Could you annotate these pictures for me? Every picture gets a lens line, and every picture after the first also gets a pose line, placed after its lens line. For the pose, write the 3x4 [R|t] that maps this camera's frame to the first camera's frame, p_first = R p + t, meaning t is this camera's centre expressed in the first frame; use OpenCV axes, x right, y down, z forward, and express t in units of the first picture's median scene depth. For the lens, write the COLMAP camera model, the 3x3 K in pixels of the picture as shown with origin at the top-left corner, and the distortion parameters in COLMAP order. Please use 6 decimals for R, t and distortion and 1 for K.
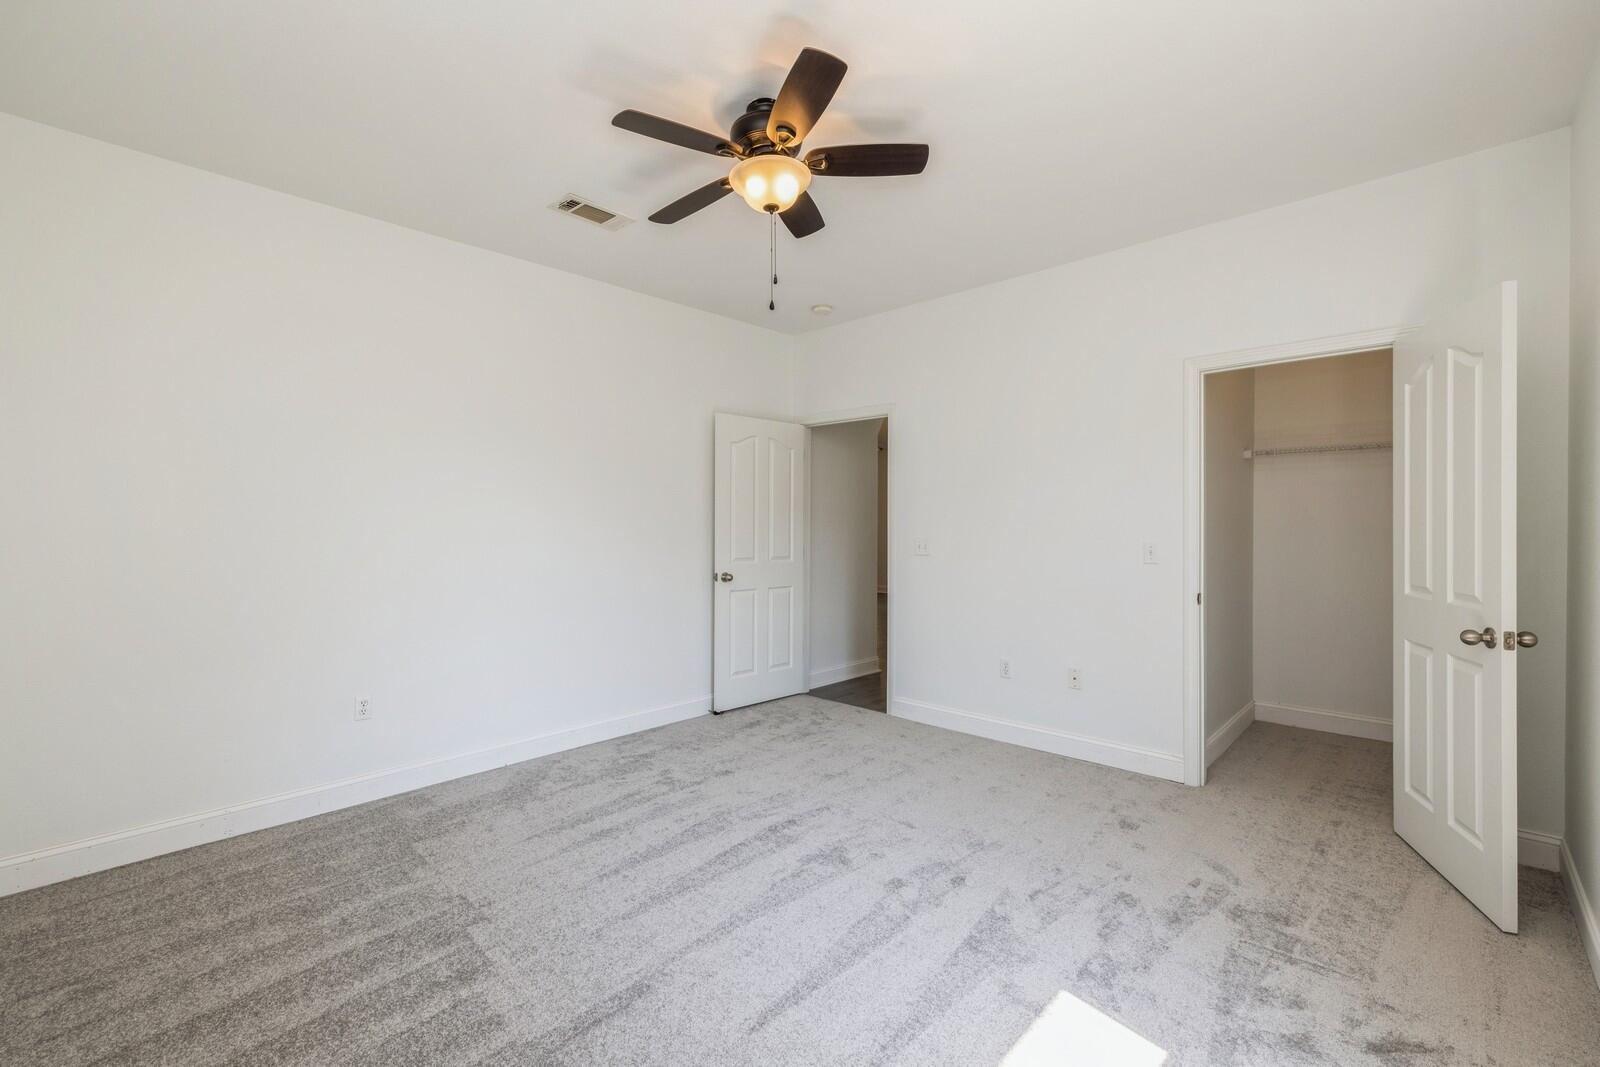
lens RADIAL K [[667.8, 0, 790.3], [0, 667.8, 536.4], [0, 0, 1]] dist [0.007942, -0.000284]
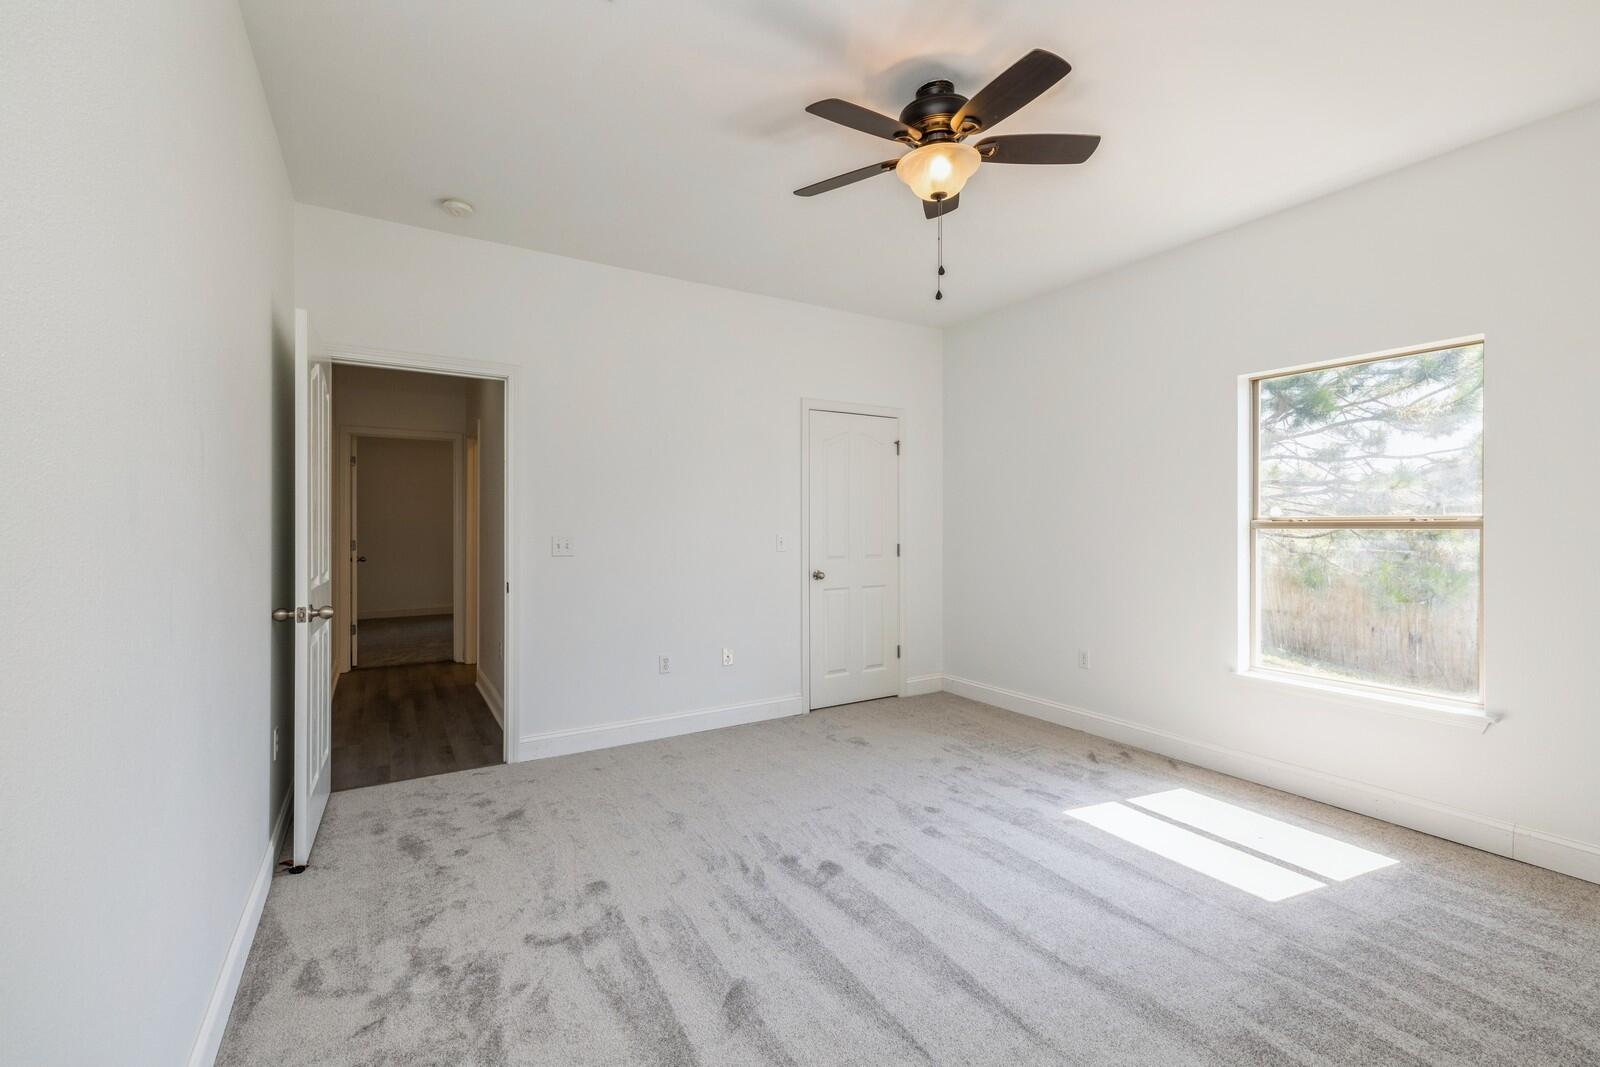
lens RADIAL K [[667.8, 0, 791.3], [0, 667.8, 528.8], [0, 0, 1]] dist [0.007942, -0.000284]
pose [[0.261108, 0.010035, 0.965258, -0.787433], [0.014109, 0.999799, -0.014210, 0.015357], [-0.965207, 0.017329, 0.260914, 0.729424]]
